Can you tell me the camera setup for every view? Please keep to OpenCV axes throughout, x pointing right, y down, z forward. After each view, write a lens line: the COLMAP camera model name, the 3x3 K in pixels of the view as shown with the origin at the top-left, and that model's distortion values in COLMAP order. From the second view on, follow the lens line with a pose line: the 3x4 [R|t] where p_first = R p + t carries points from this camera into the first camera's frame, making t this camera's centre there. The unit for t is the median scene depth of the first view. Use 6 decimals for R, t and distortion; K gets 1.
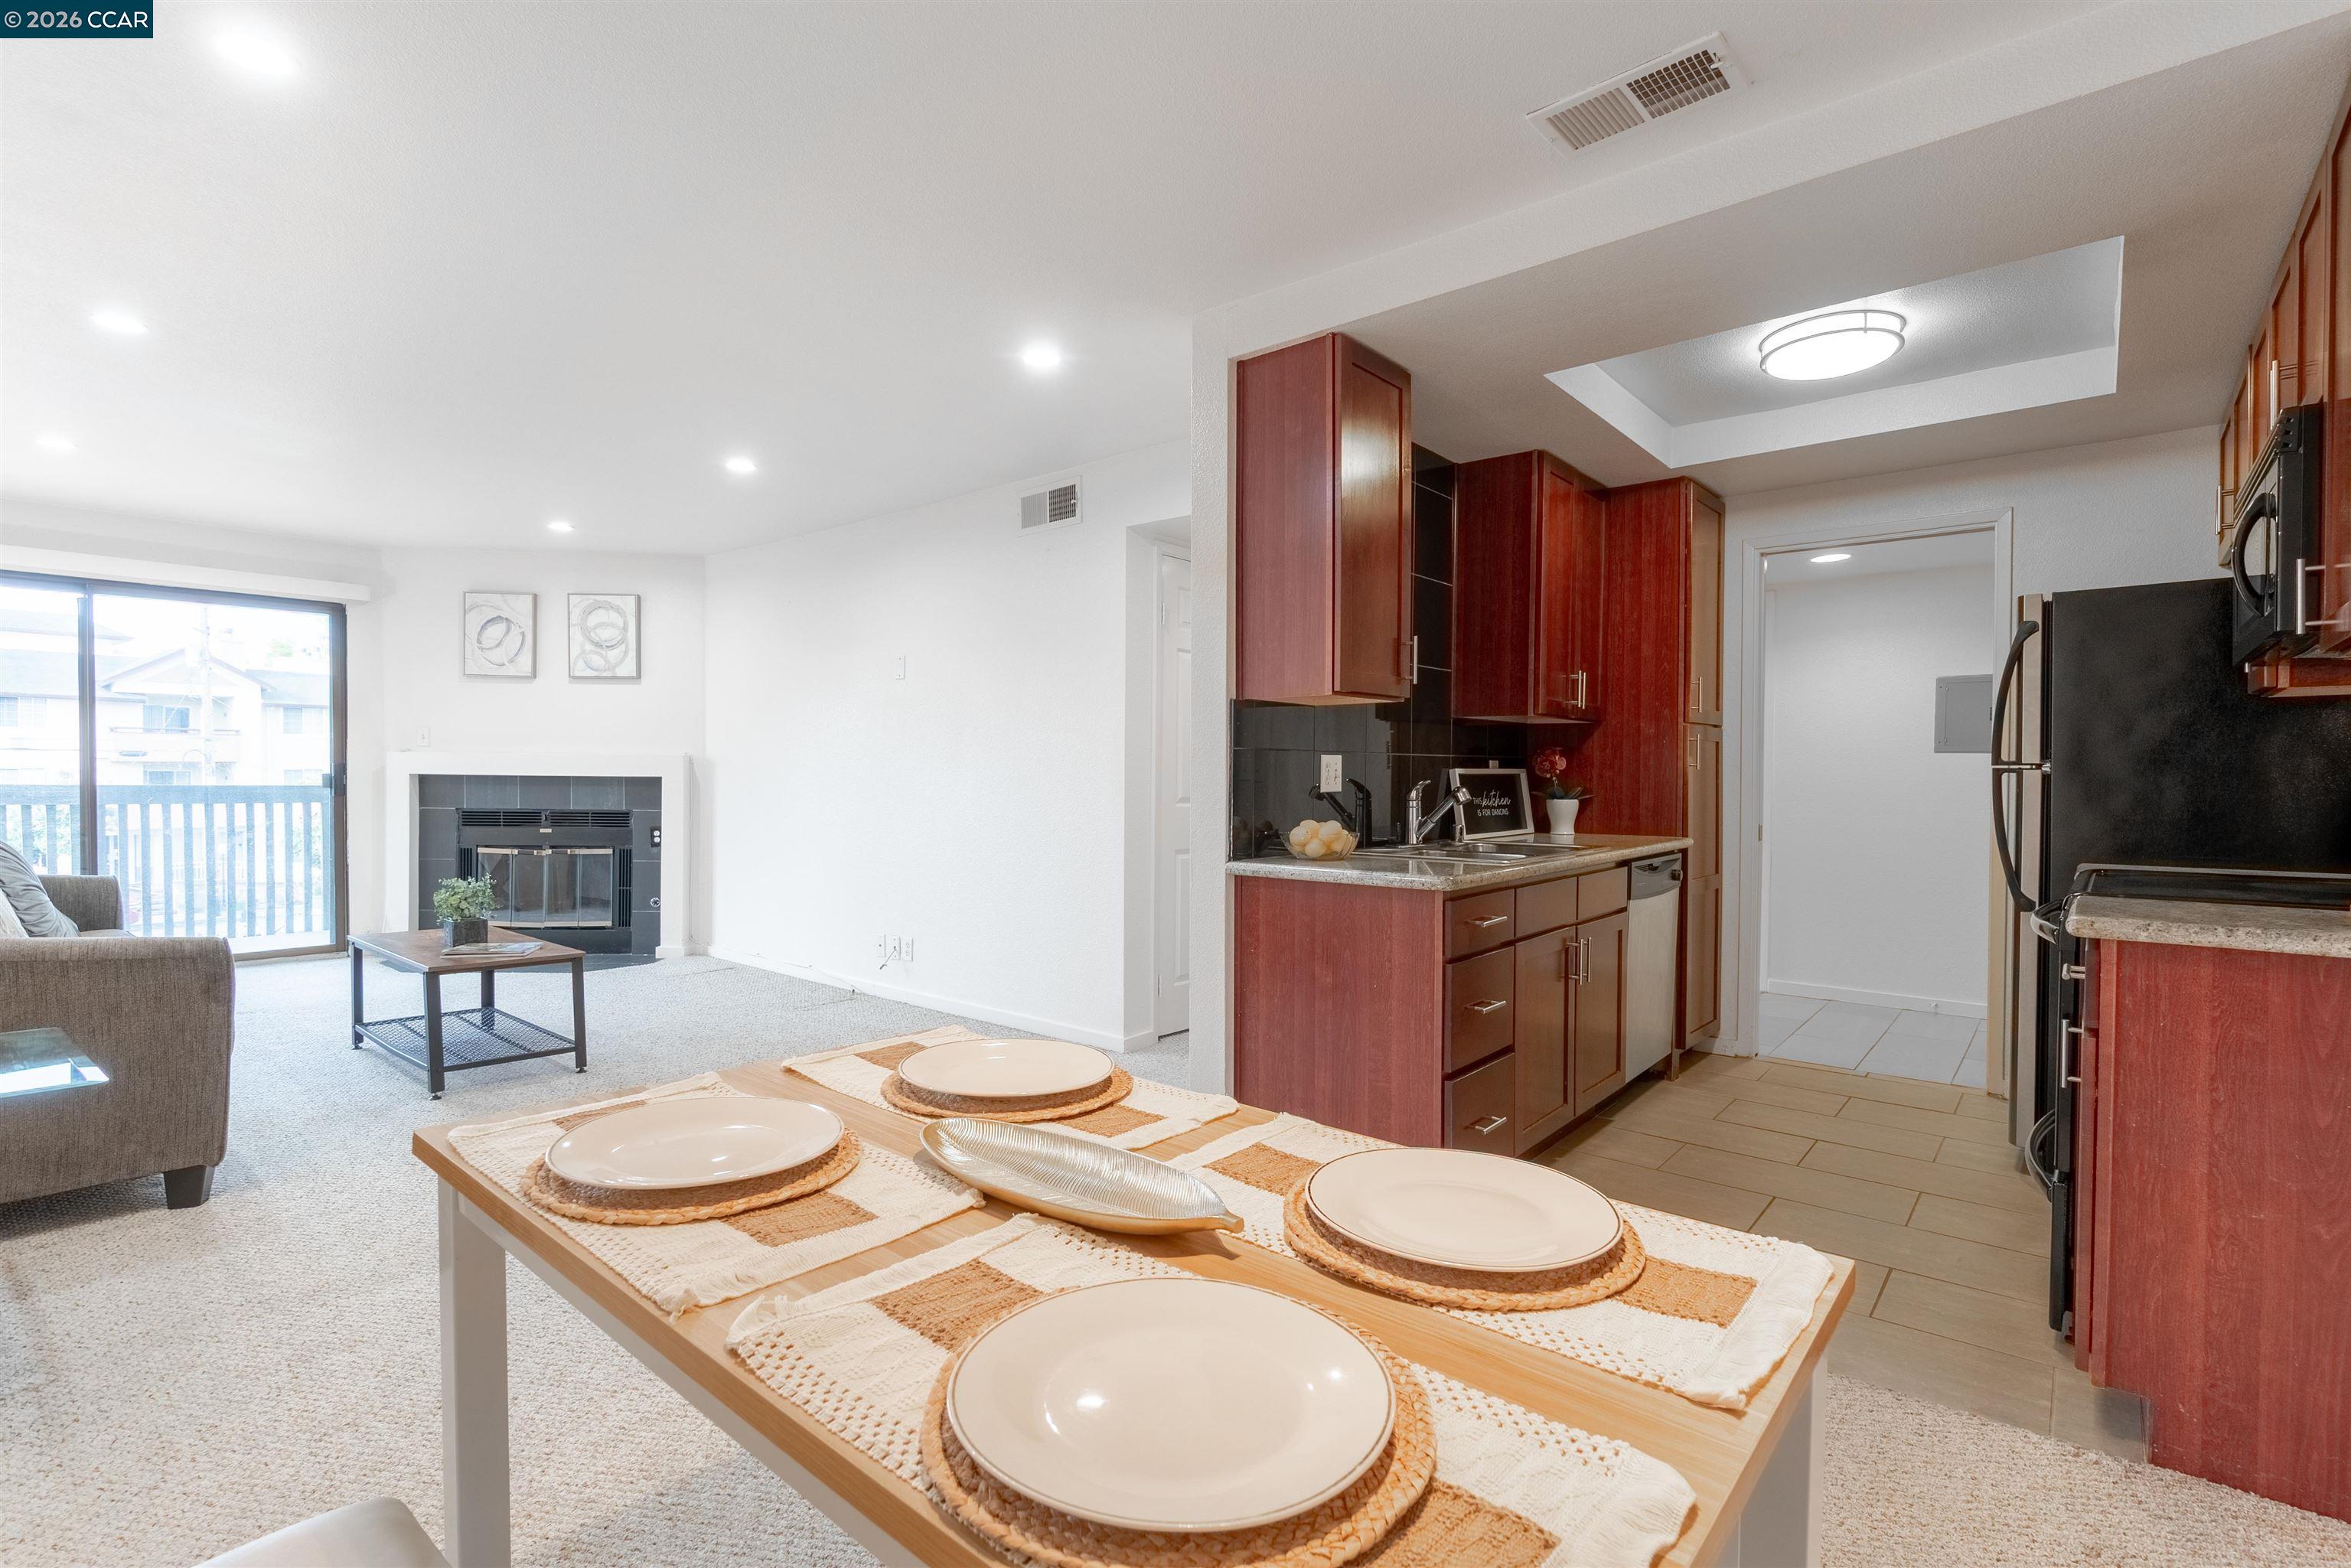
lens RADIAL K [[1085.3, 0, 1142.9], [0, 1085.3, 799.8], [0, 0, 1]] dist [-0.010509, 0.001399]
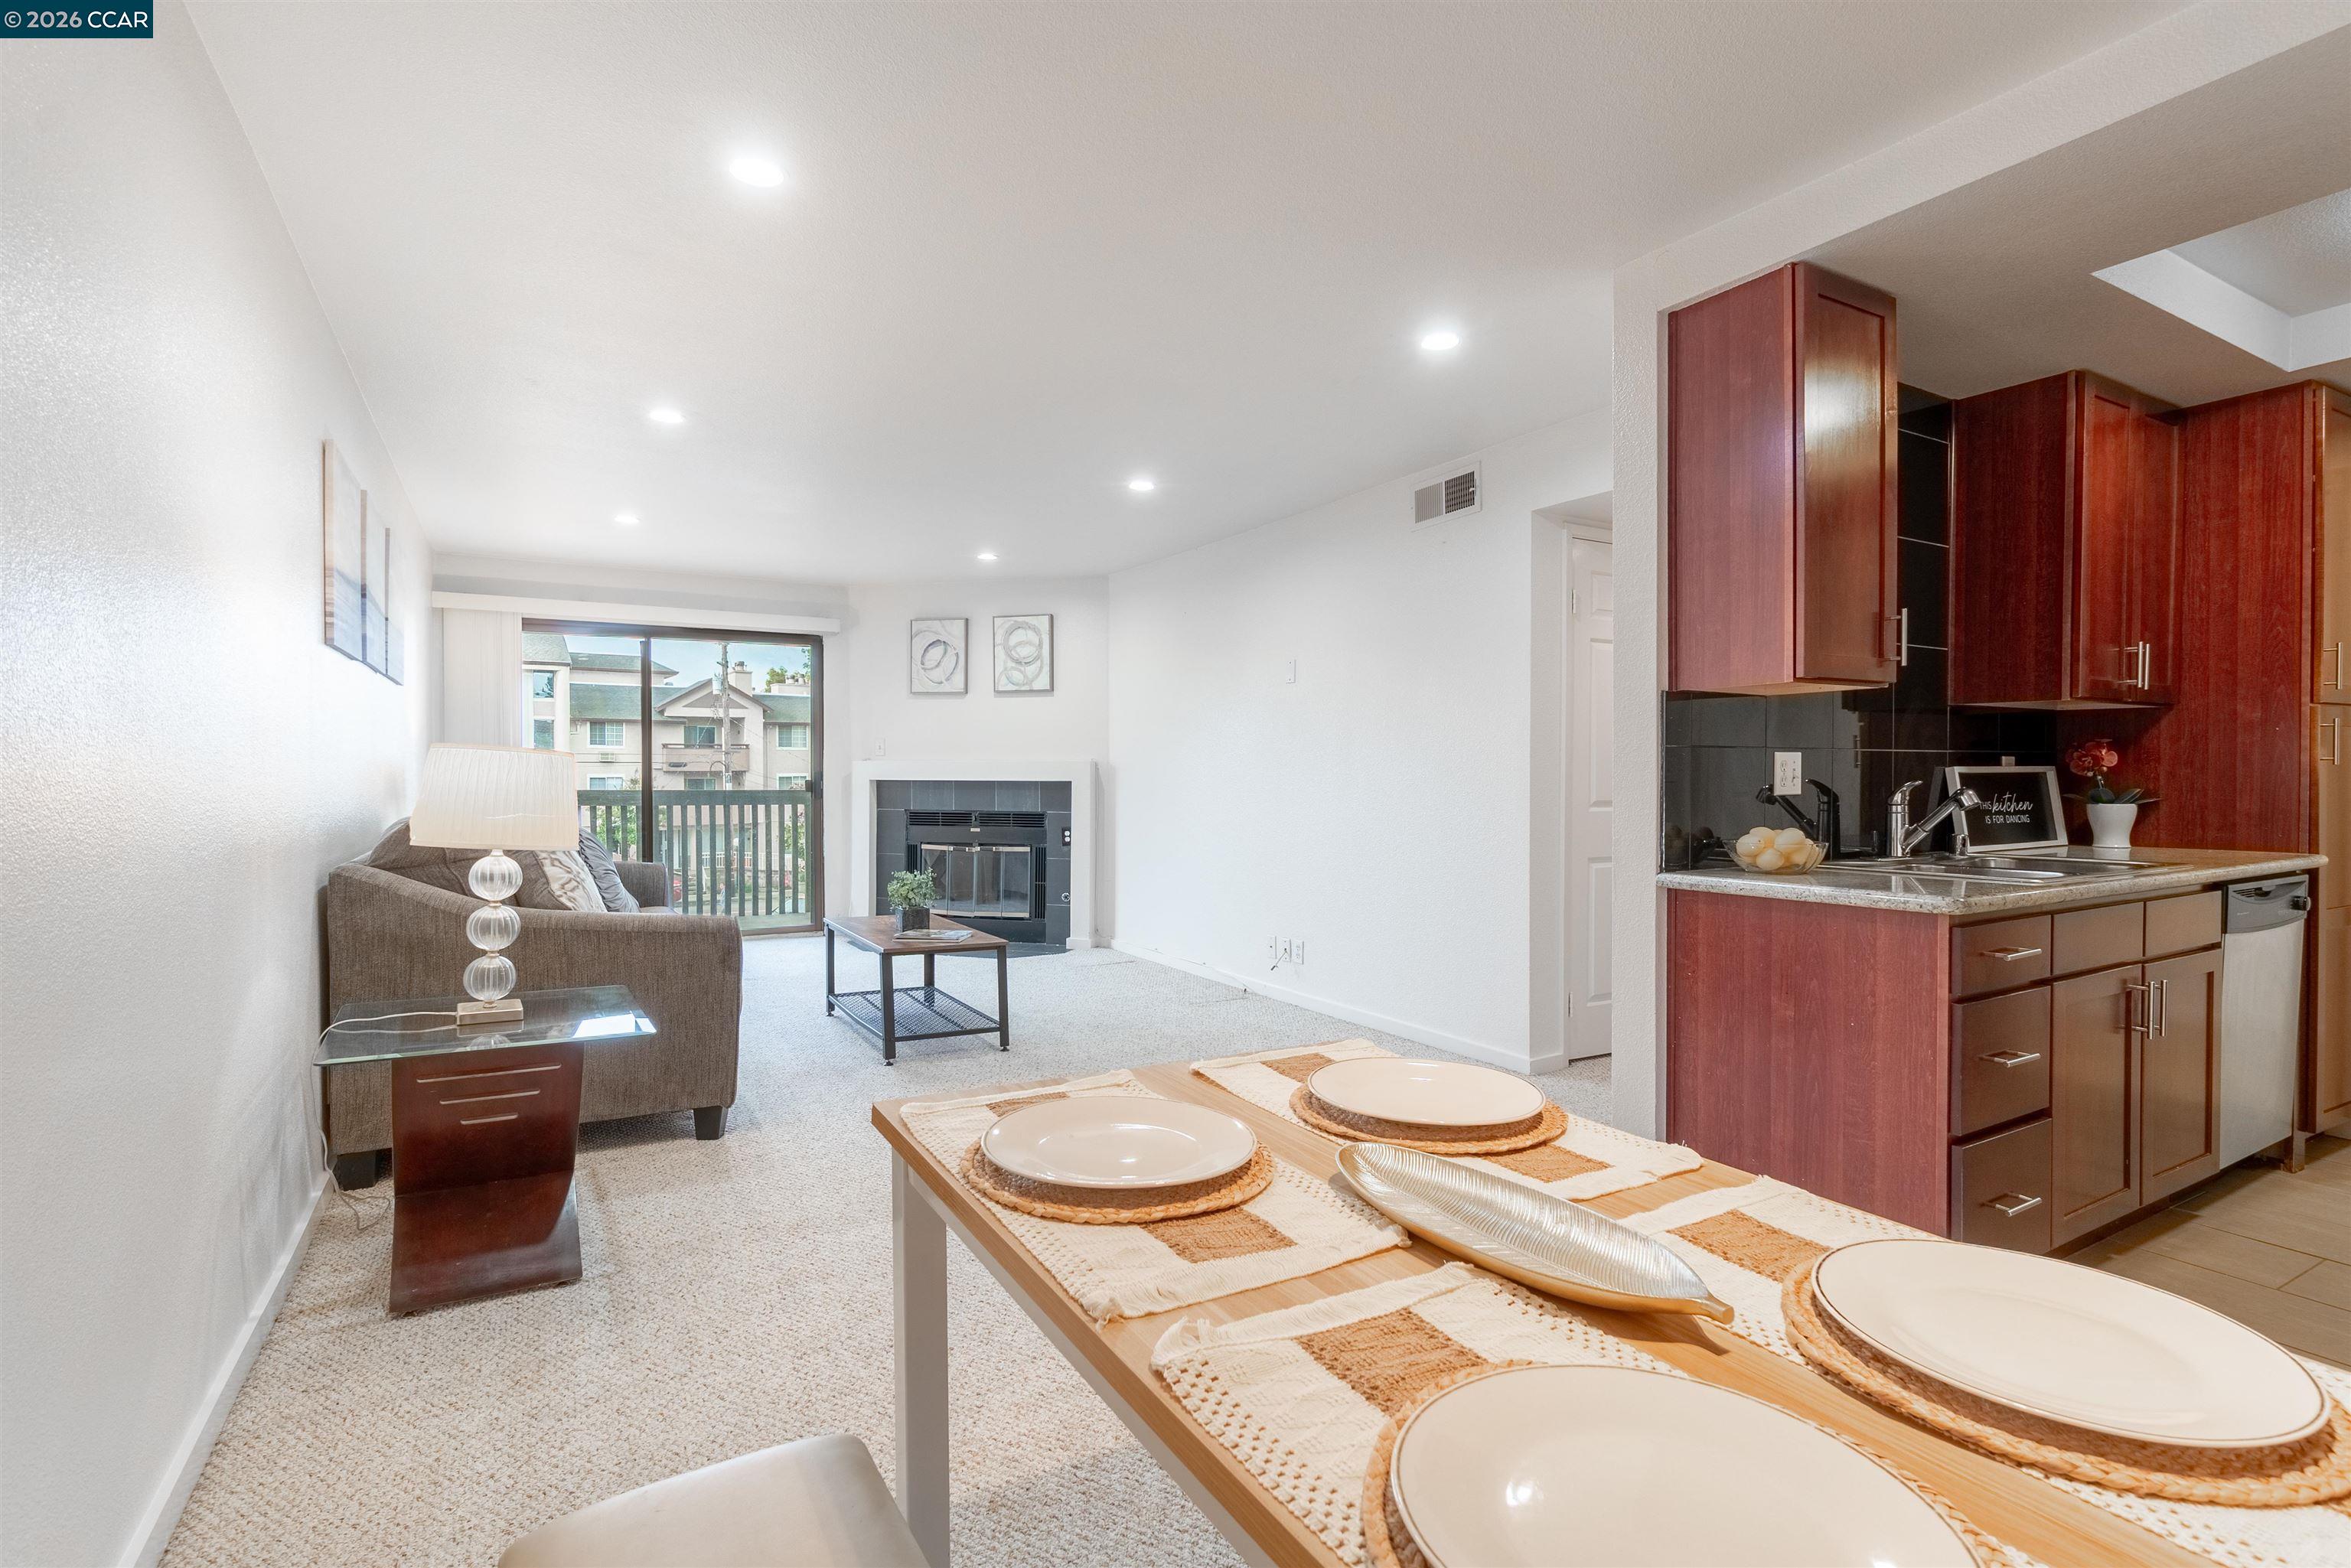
lens RADIAL K [[1085.3, 0, 1167.8], [0, 1085.3, 800.5], [0, 0, 1]] dist [-0.010509, 0.001399]
pose [[0.946674, 0.000718, -0.322191, -0.017749], [-0.001387, 0.999997, -0.001849, -0.000336], [0.322189, 0.002197, 0.946673, 0.025056]]
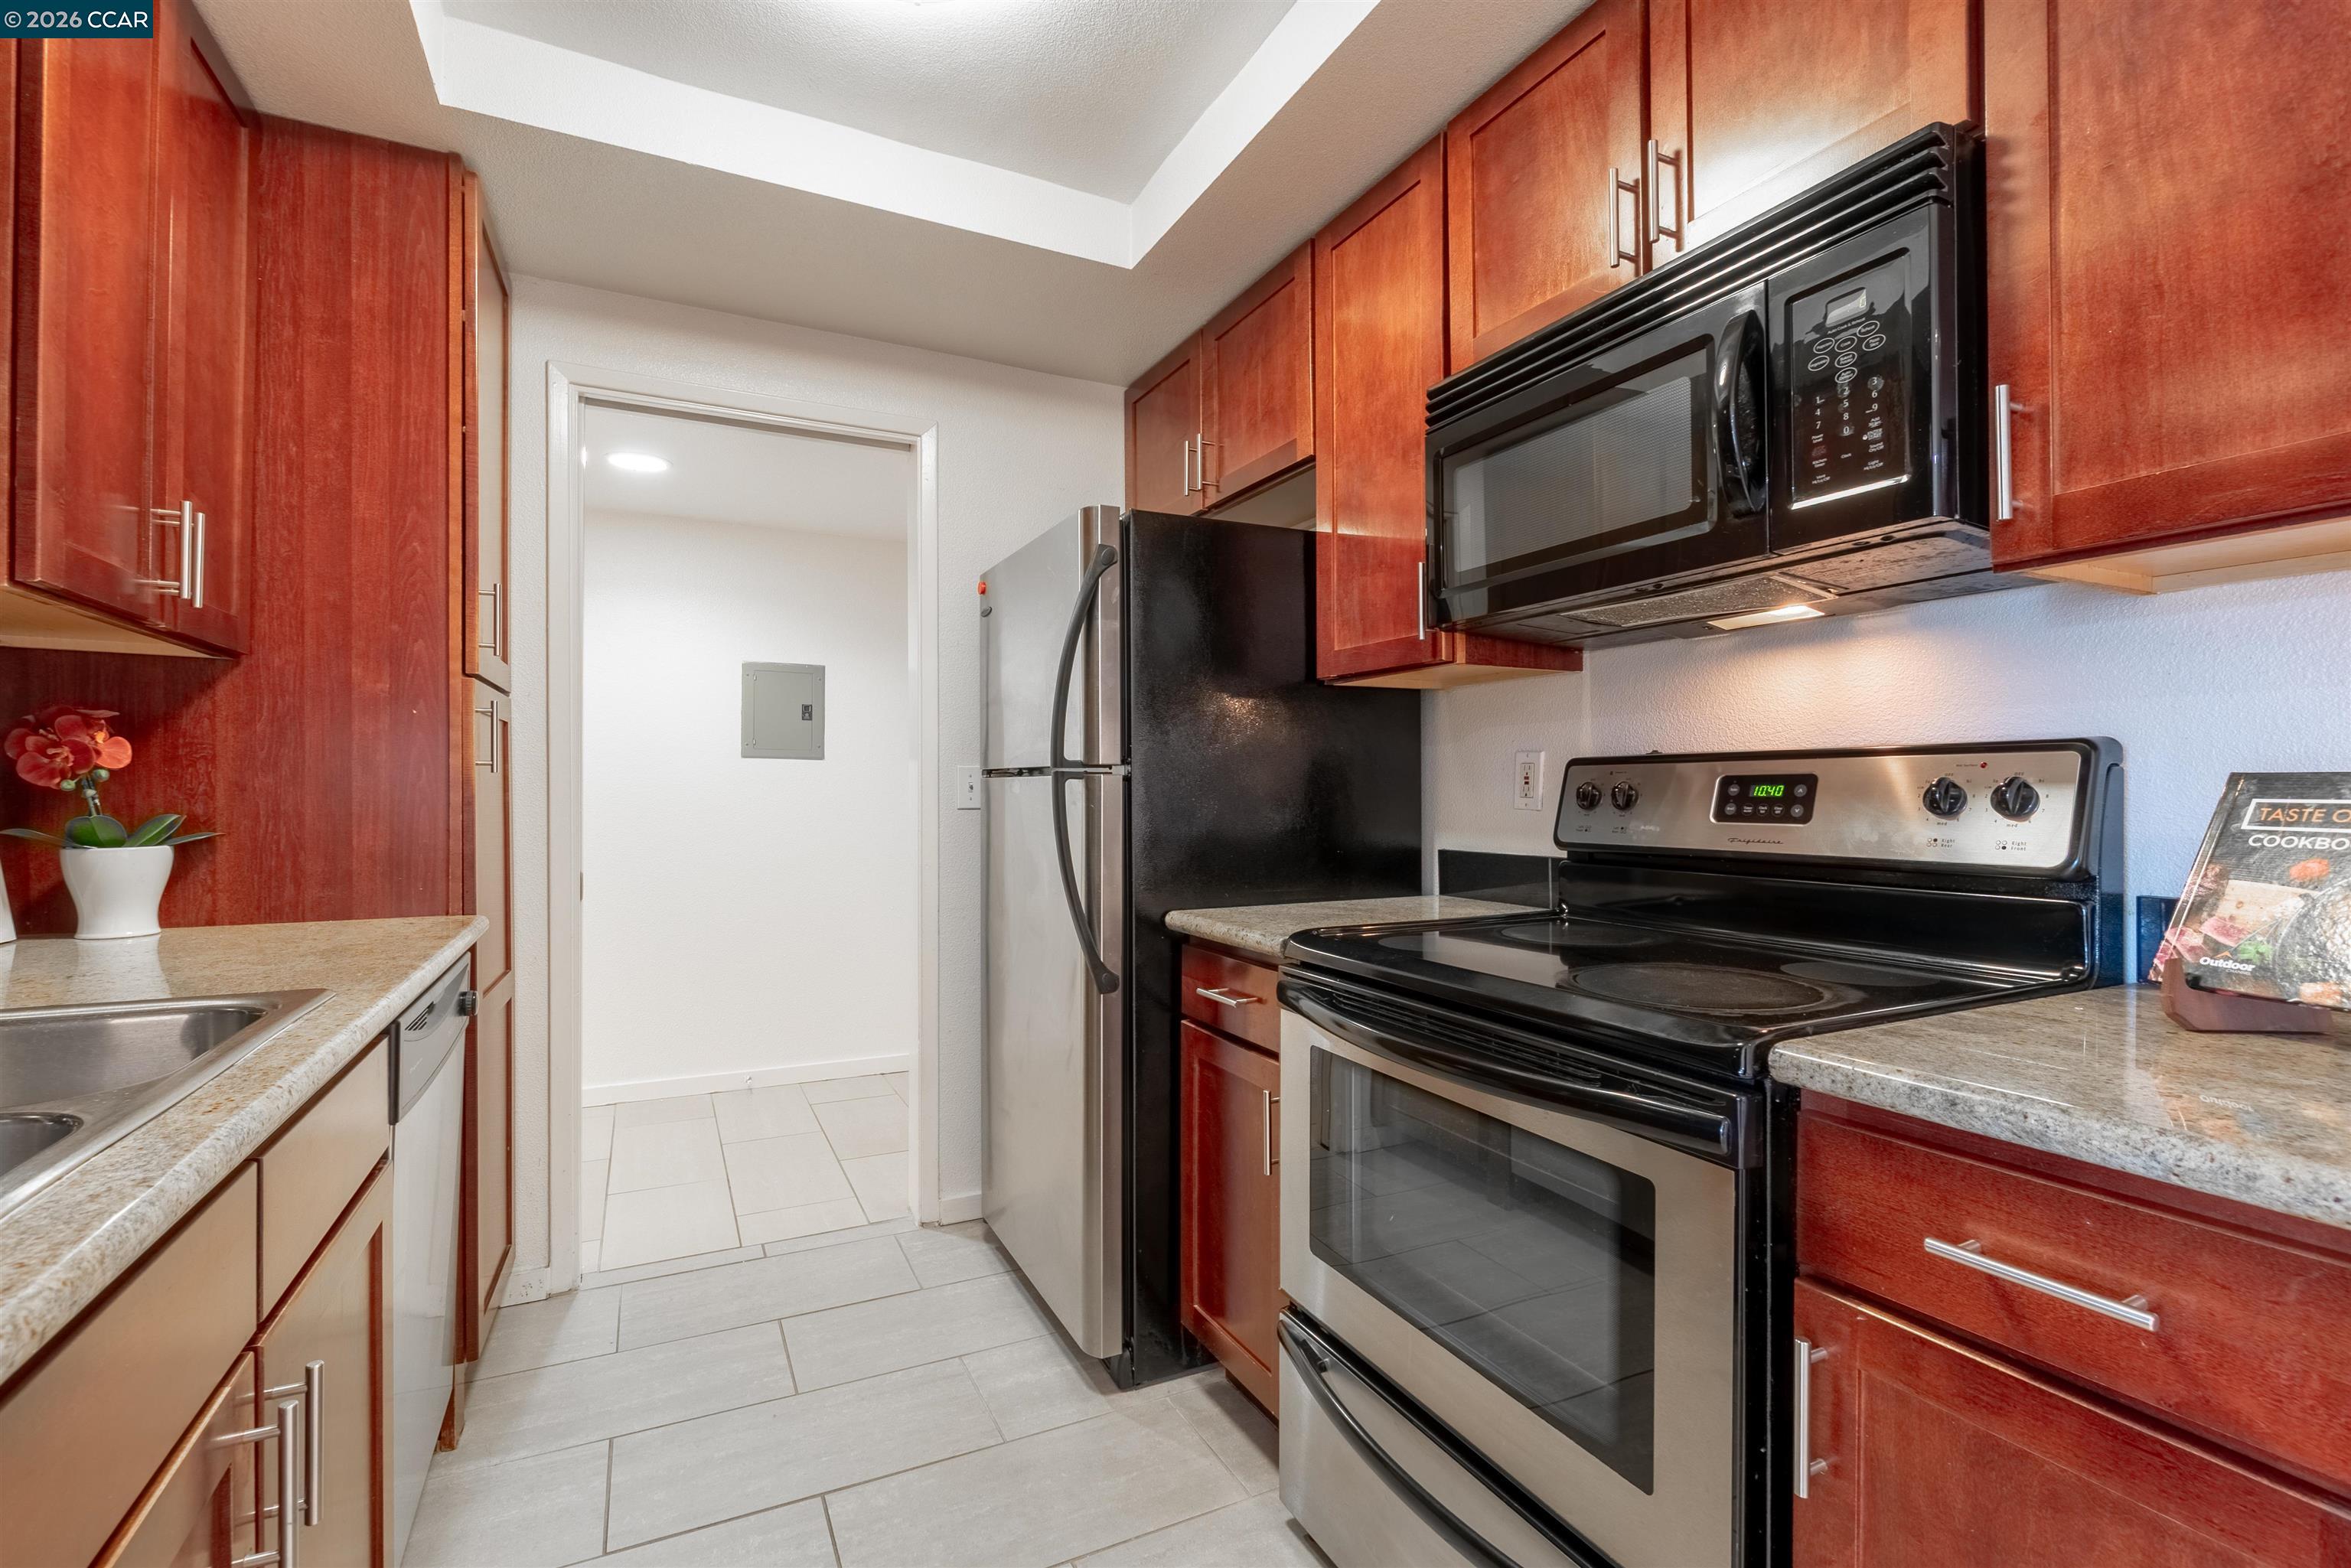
lens RADIAL K [[1034.9, 0, 1162.6], [0, 1034.9, 789.3], [0, 0, 1]] dist [-0.002866, -0.000106]
pose [[0.363485, 0.000993, 0.931599, 0.192508], [0.023562, 0.999670, -0.010259, -0.008899], [-0.931302, 0.025680, 0.363342, 0.557600]]
